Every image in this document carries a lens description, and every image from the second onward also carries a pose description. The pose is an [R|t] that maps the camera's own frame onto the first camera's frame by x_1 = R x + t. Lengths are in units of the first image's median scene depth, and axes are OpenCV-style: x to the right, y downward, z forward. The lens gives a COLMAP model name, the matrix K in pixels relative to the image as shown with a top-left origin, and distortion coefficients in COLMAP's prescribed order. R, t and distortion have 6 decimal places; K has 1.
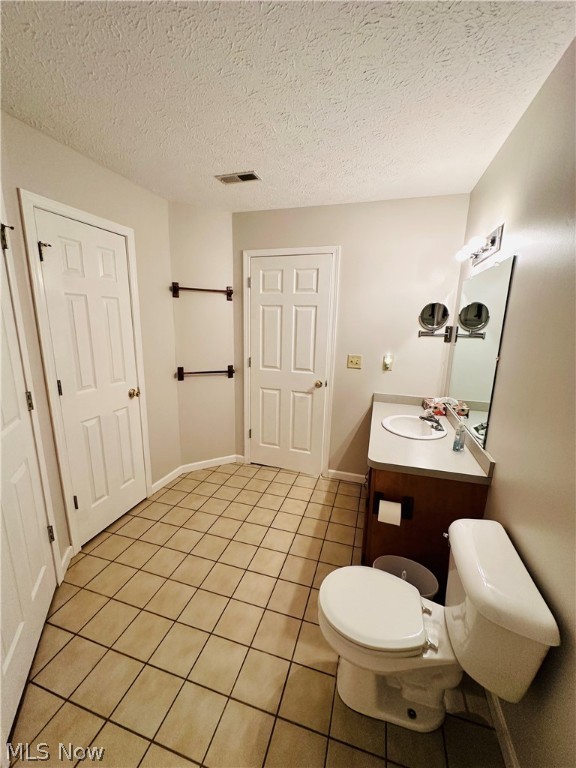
lens RADIAL K [[305.9, 0, 287.8], [0, 305.9, 384.8], [0, 0, 1]] dist [0.003014, -0.000184]
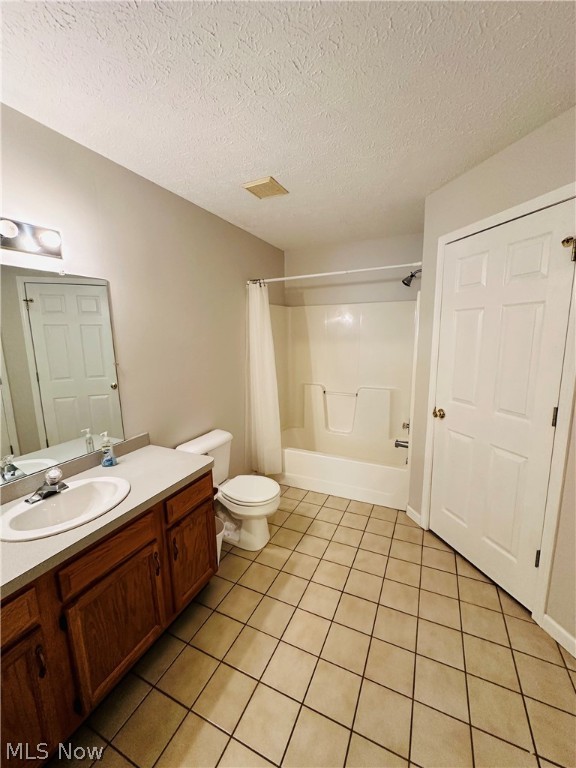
lens RADIAL K [[305.9, 0, 287.9], [0, 305.9, 382.3], [0, 0, 1]] dist [0.003014, -0.000184]
pose [[-0.989889, -0.026742, 0.139303, -0.123513], [0.025613, 0.932228, 0.360965, -0.360759], [-0.139515, 0.360883, -0.922117, 1.691265]]
